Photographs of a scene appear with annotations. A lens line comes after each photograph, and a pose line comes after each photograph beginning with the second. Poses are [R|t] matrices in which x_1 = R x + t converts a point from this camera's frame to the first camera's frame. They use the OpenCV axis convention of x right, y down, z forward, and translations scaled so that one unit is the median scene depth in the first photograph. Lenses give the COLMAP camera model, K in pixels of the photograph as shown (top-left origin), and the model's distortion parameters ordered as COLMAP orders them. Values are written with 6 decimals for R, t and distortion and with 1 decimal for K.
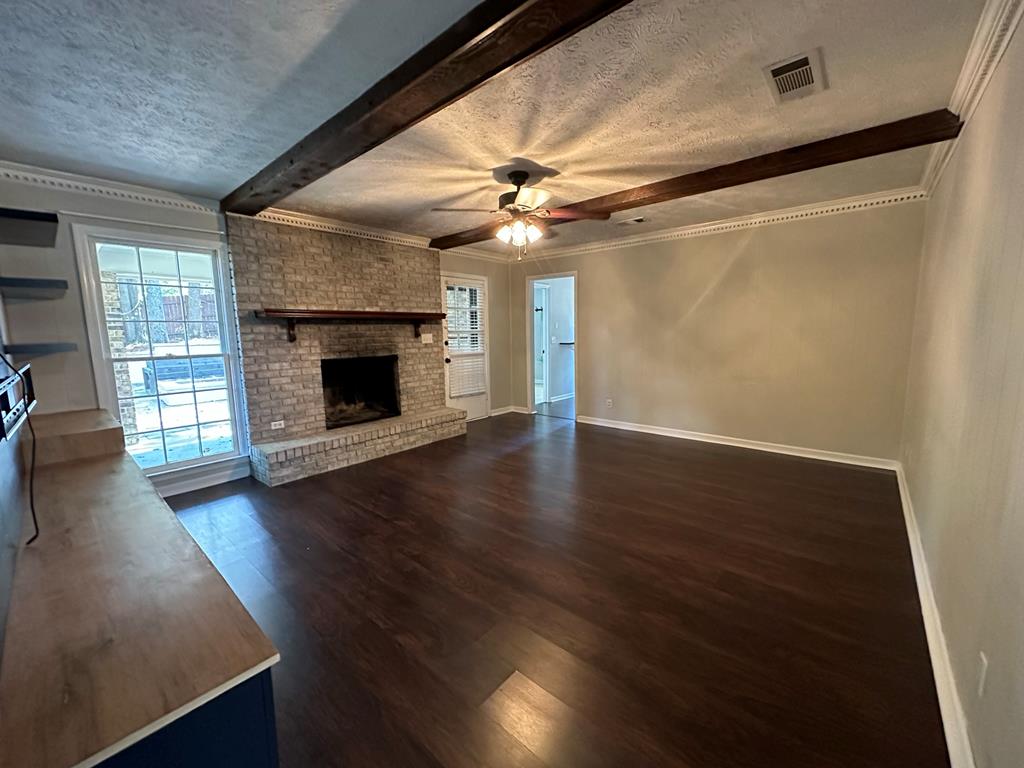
lens RADIAL K [[408.2, 0, 512.0], [0, 408.2, 384.0], [0, 0, 1]] dist [0.001536, 0.000088]
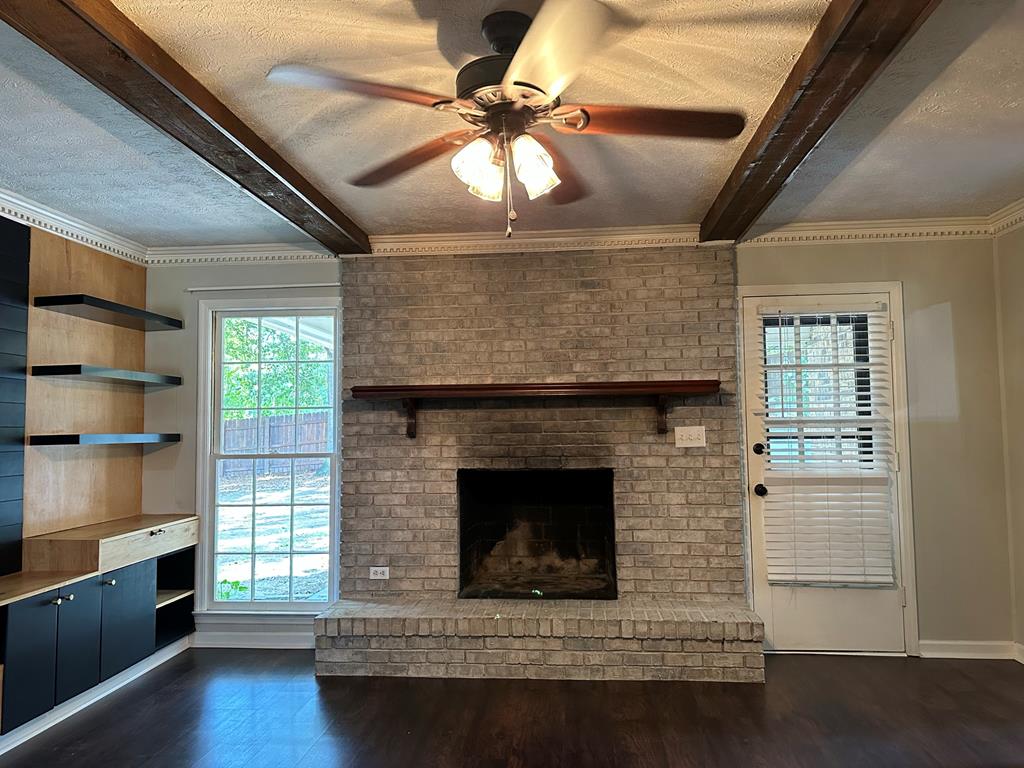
lens RADIAL K [[700.9, 0, 512.0], [0, 700.9, 384.0], [0, 0, 1]] dist [0.135758, -0.211066]
pose [[0.582341, -0.044523, -0.811724, 0.375779], [-0.104772, 0.986062, -0.129250, -0.055941], [0.806165, 0.160313, 0.569560, 0.457149]]
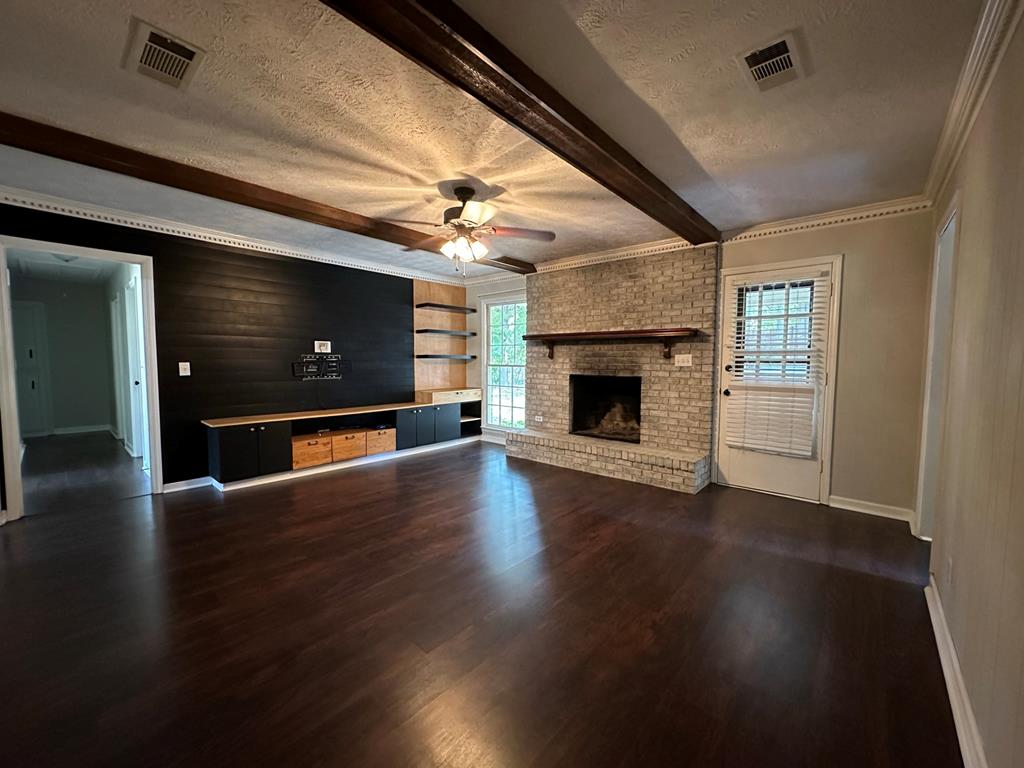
lens RADIAL K [[408.2, 0, 512.0], [0, 408.2, 384.0], [0, 0, 1]] dist [0.001536, 0.000088]
pose [[-0.004524, 0.077572, -0.996977, 0.704013], [-0.136272, 0.987638, 0.077464, -0.097438], [0.990661, 0.136210, 0.006102, 0.796538]]
